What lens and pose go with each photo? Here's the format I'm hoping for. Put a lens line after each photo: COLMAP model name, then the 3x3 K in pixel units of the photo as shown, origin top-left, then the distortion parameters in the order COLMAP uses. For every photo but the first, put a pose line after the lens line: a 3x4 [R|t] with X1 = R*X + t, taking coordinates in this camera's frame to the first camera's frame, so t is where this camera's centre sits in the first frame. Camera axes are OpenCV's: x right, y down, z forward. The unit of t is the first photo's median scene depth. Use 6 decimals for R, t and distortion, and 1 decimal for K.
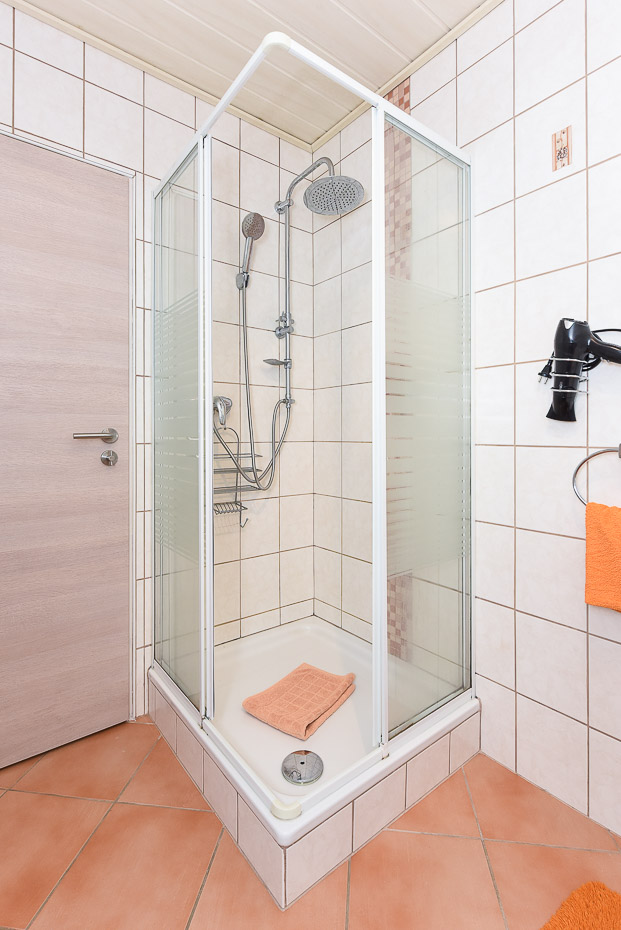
lens RADIAL K [[436.1, 0, 310.2], [0, 436.1, 432.5], [0, 0, 1]] dist [-0.000252, -0.000595]
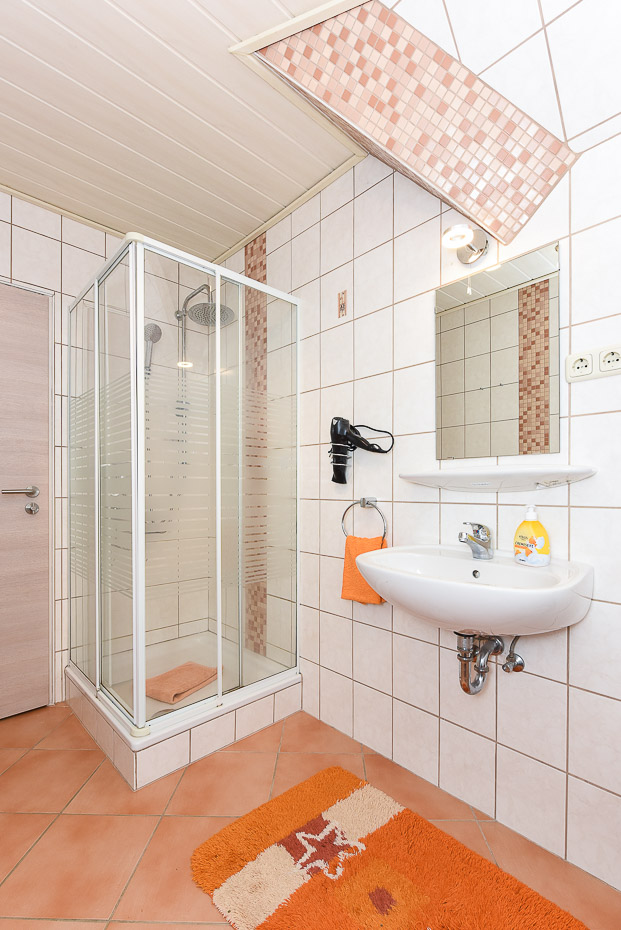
lens RADIAL K [[415.0, 0, 313.2], [0, 415.0, 491.8], [0, 0, 1]] dist [0.000521, -0.000281]
pose [[0.994967, 0.003624, 0.100136, 0.280642], [-0.004527, 0.999951, 0.008797, -0.007719], [-0.100099, -0.009206, 0.994935, -0.366312]]
